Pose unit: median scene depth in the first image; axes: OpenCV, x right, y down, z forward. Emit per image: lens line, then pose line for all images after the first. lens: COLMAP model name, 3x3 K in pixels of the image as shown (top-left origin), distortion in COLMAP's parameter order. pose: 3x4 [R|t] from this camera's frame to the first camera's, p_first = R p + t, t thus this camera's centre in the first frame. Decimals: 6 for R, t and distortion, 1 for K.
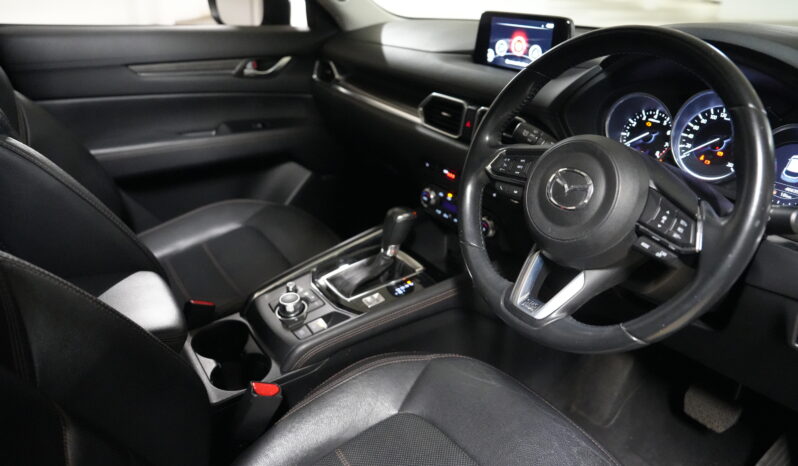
lens RADIAL K [[538.9, 0, 399.0], [0, 538.9, 233.0], [0, 0, 1]] dist [-0.104075, 0.067701]
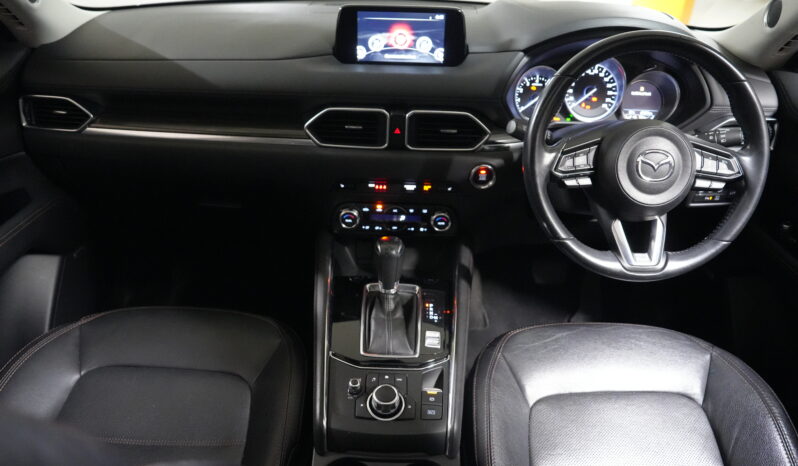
lens RADIAL K [[538.9, 0, 399.0], [0, 538.9, 233.0], [0, 0, 1]] dist [-0.104075, 0.067701]
pose [[0.577613, -0.435544, 0.690409, -0.614378], [0.335731, 0.897676, 0.285418, -0.314595], [-0.744075, 0.066931, 0.664735, 0.374394]]
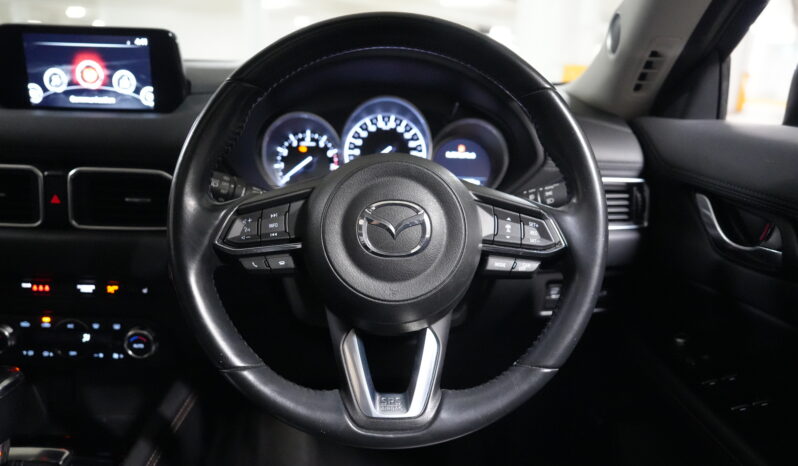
lens RADIAL K [[538.9, 0, 399.0], [0, 538.9, 233.0], [0, 0, 1]] dist [-0.104075, 0.067701]
pose [[0.528263, -0.252584, 0.810641, -0.160028], [0.333425, 0.939746, 0.075532, -0.079510], [-0.780875, 0.230387, 0.580651, 0.349152]]
